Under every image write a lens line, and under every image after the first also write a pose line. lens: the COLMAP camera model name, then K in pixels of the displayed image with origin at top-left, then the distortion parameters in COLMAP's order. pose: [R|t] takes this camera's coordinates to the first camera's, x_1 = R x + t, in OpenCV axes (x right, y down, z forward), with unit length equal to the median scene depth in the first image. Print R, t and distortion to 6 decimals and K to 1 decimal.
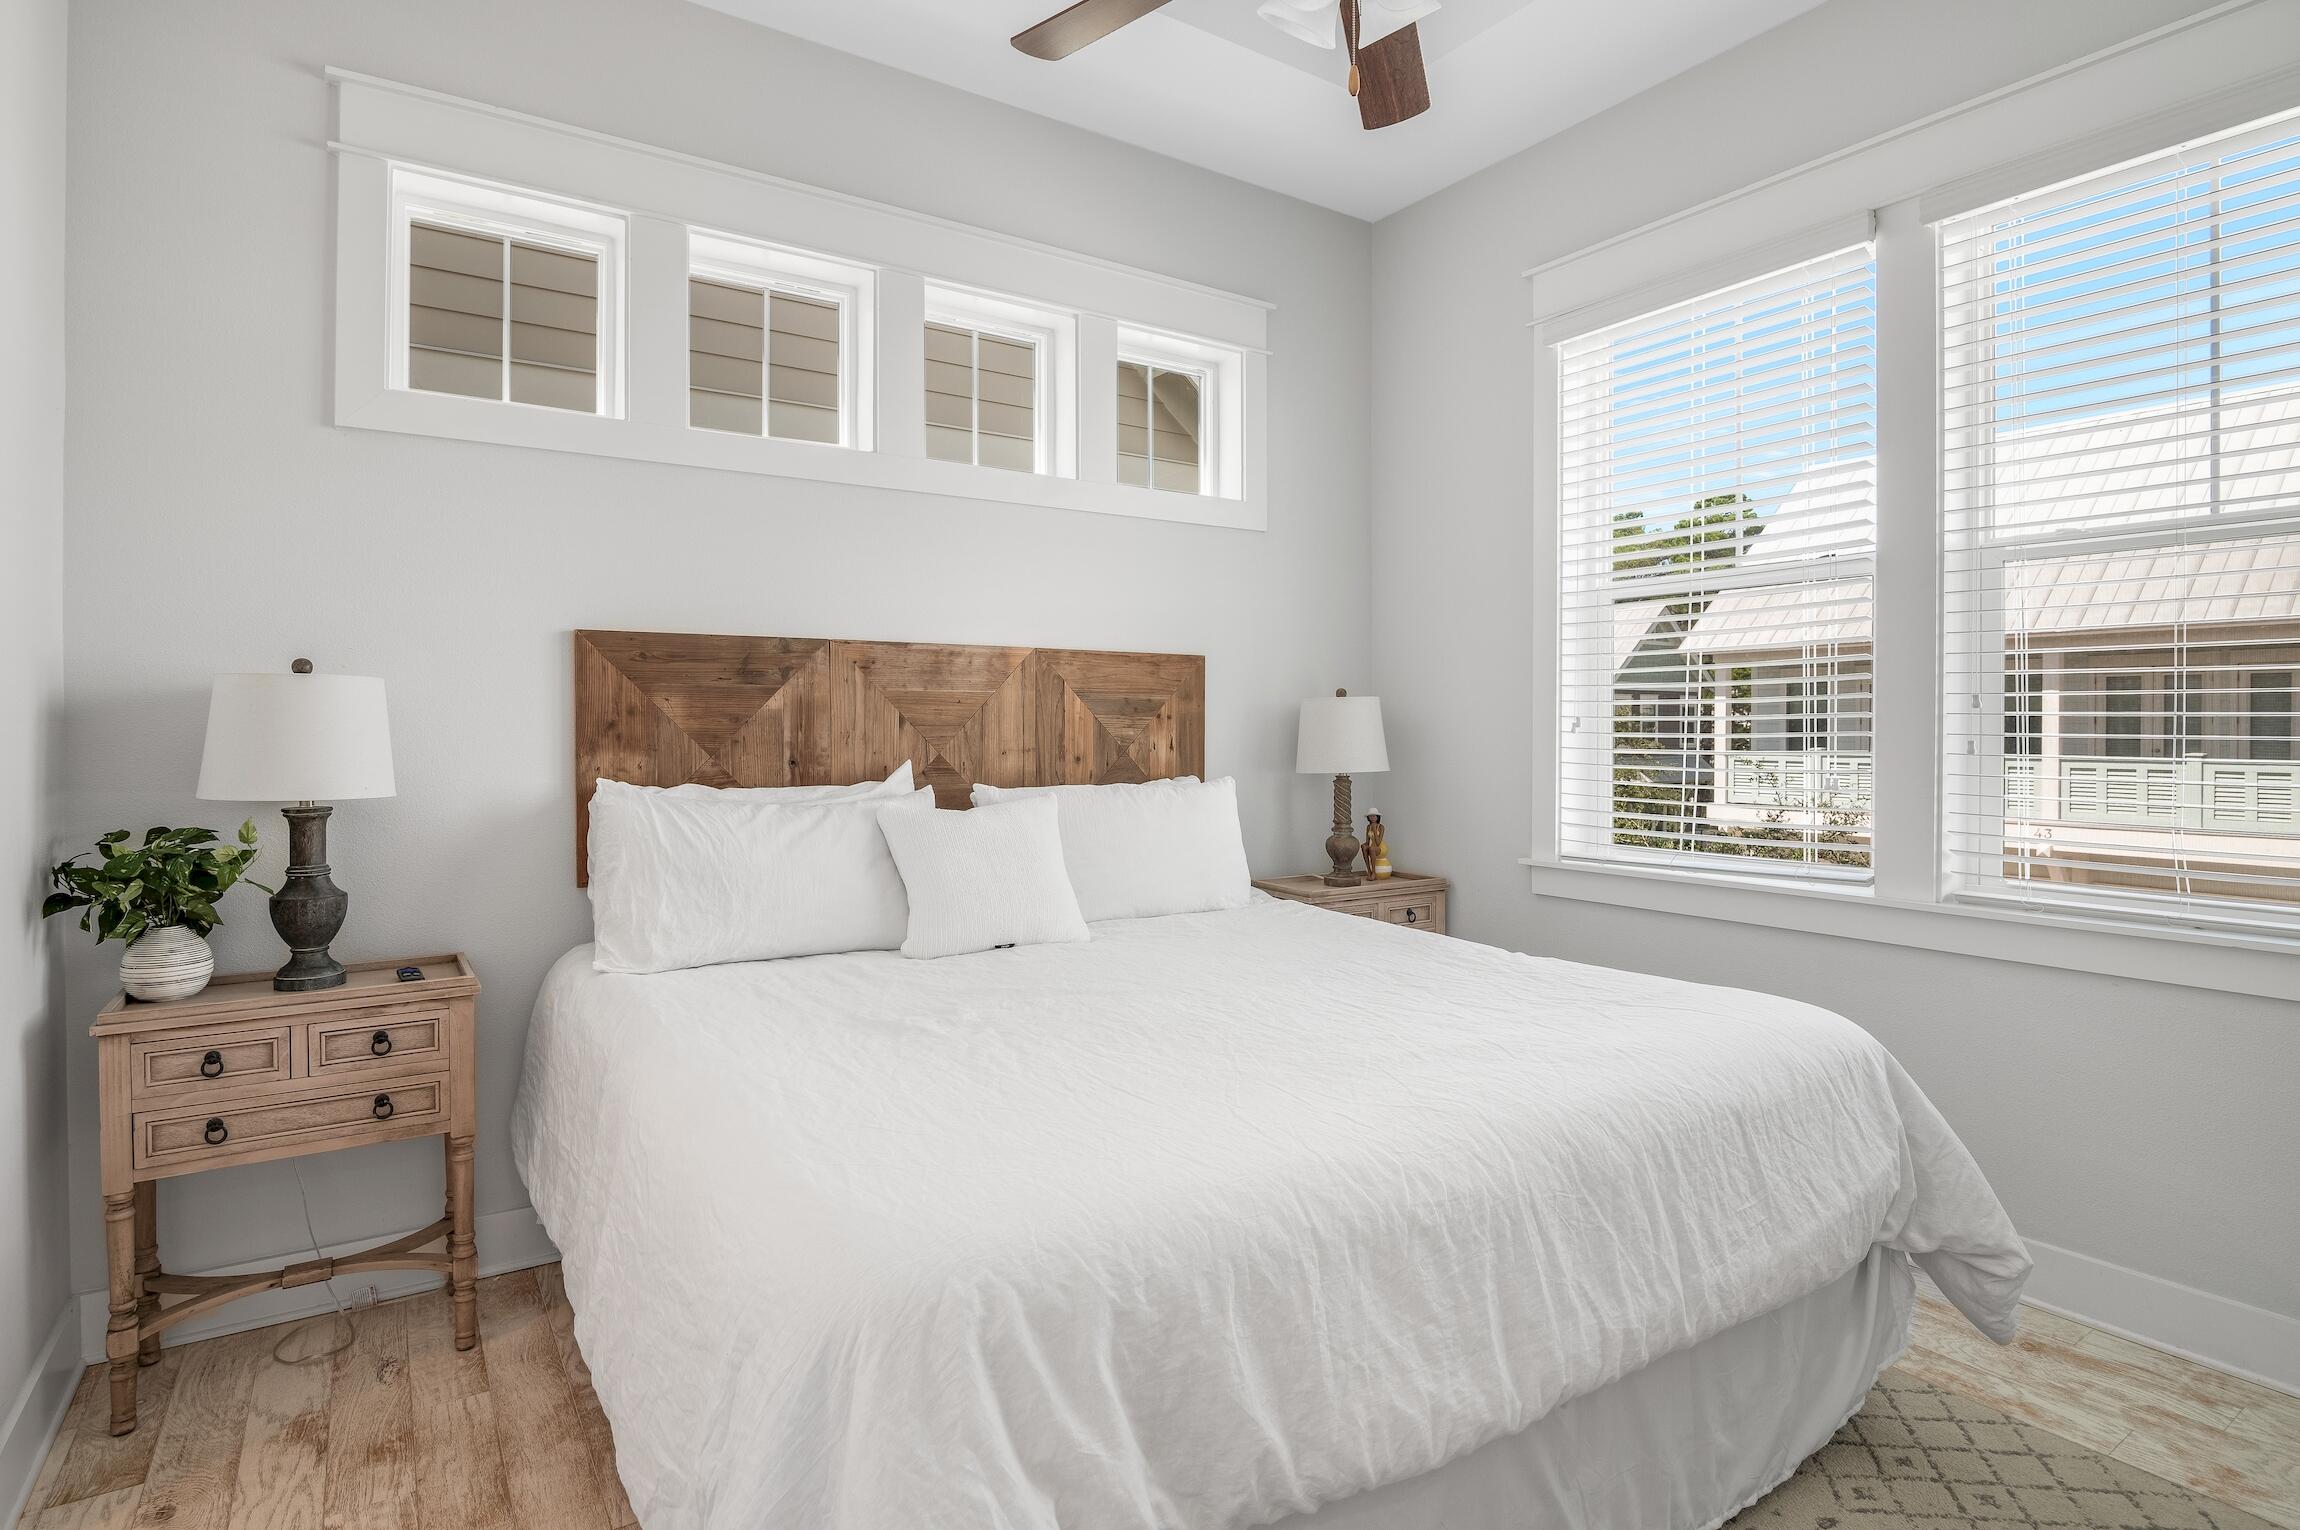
lens RADIAL K [[1177.7, 0, 1147.5], [0, 1177.7, 758.9], [0, 0, 1]] dist [-0.007914, -0.002366]
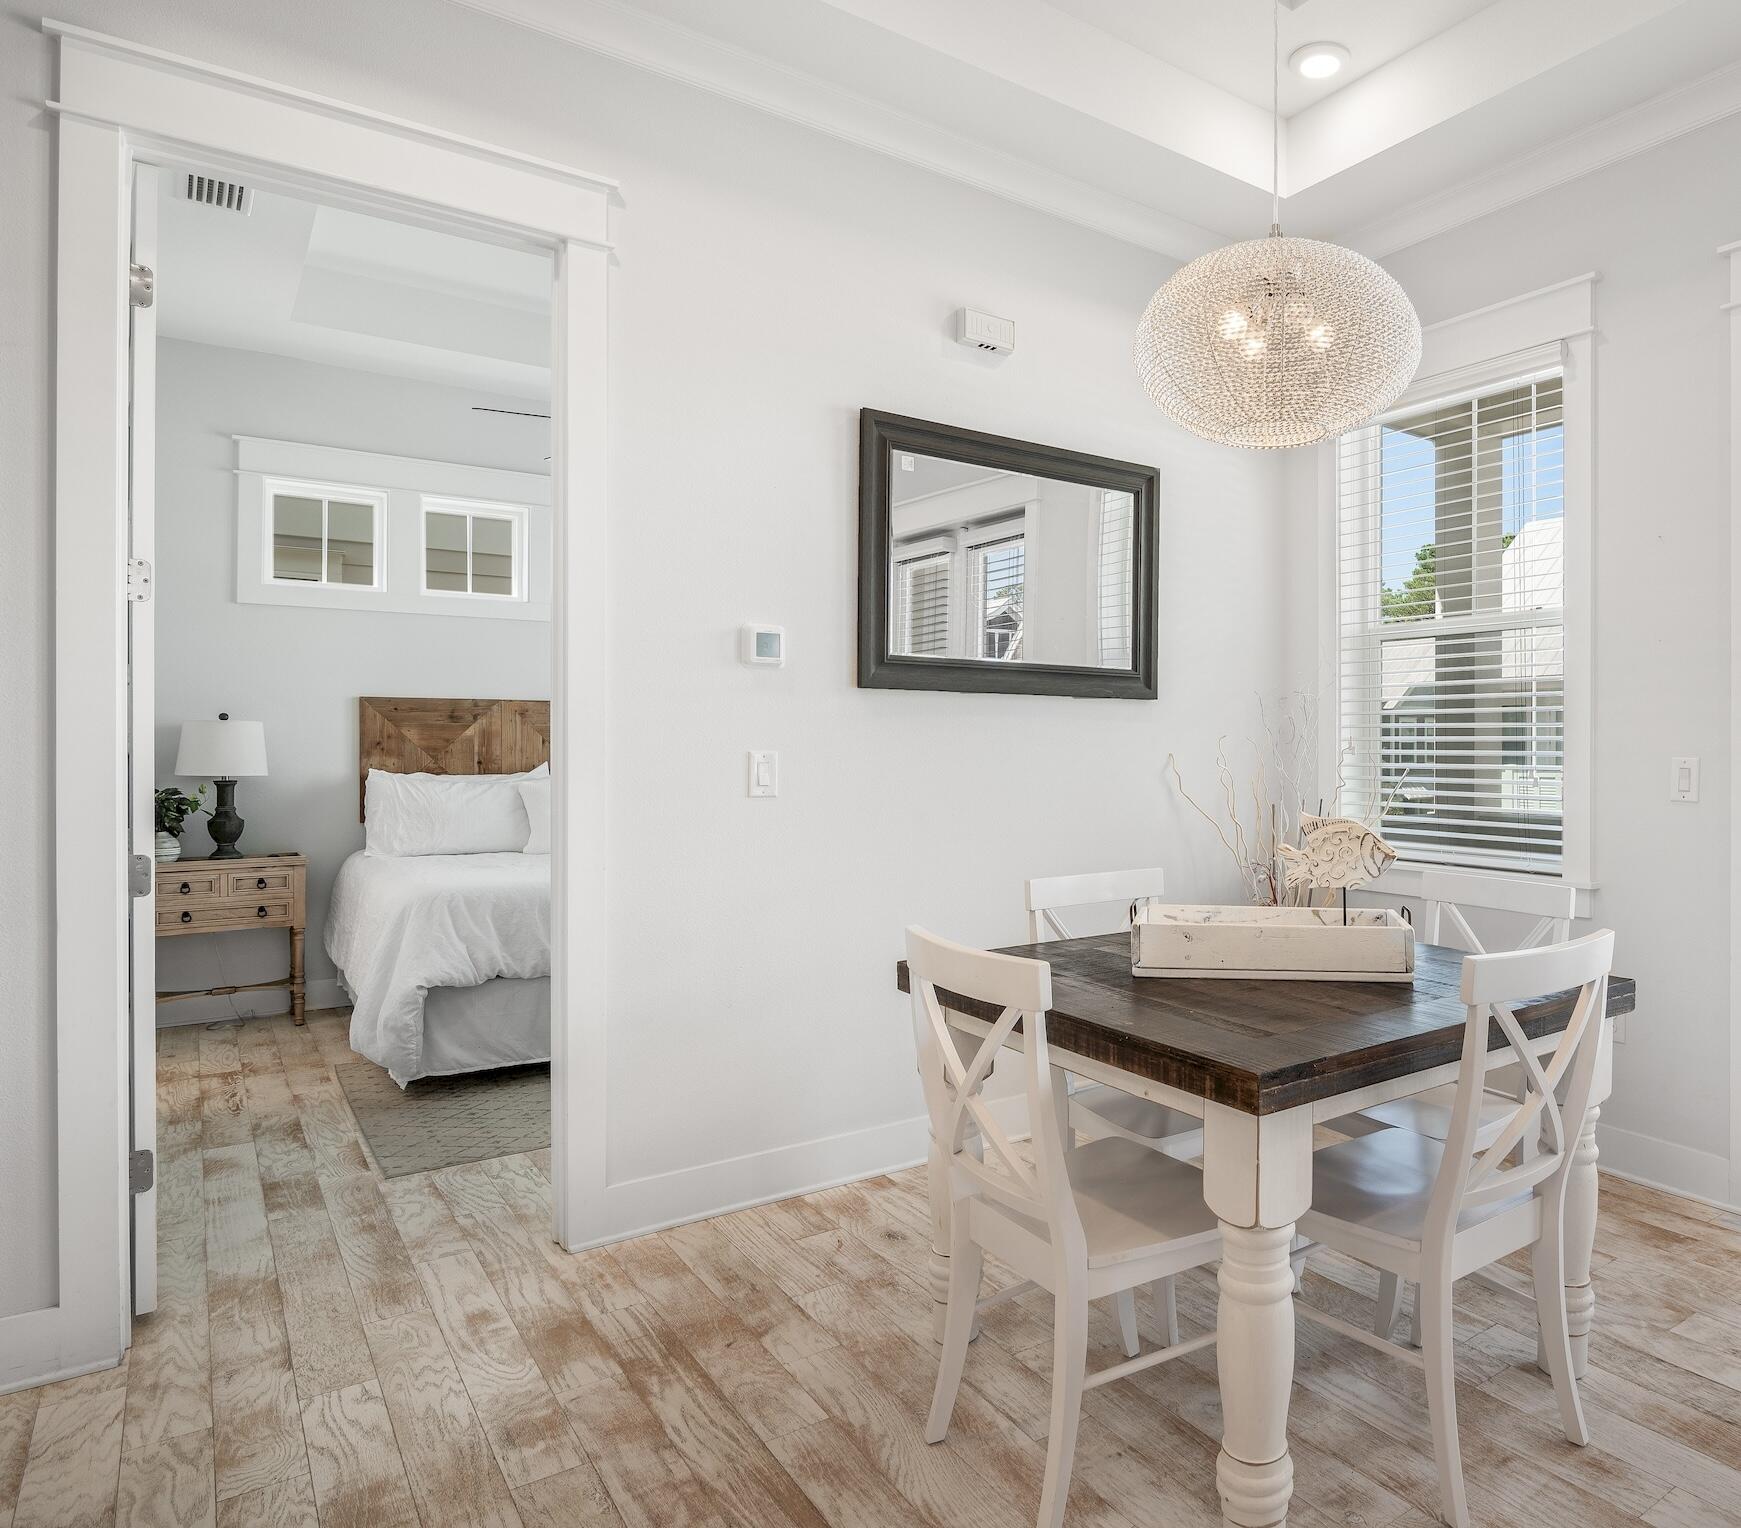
lens RADIAL K [[803.2, 0, 875.1], [0, 803.2, 758.3], [0, 0, 1]] dist [0.002123, 0.000632]
pose [[0.995334, 0.000735, 0.096485, 0.314043], [0.000229, 0.999950, -0.009983, 0.013320], [-0.096487, 0.009958, 0.995284, -0.554248]]
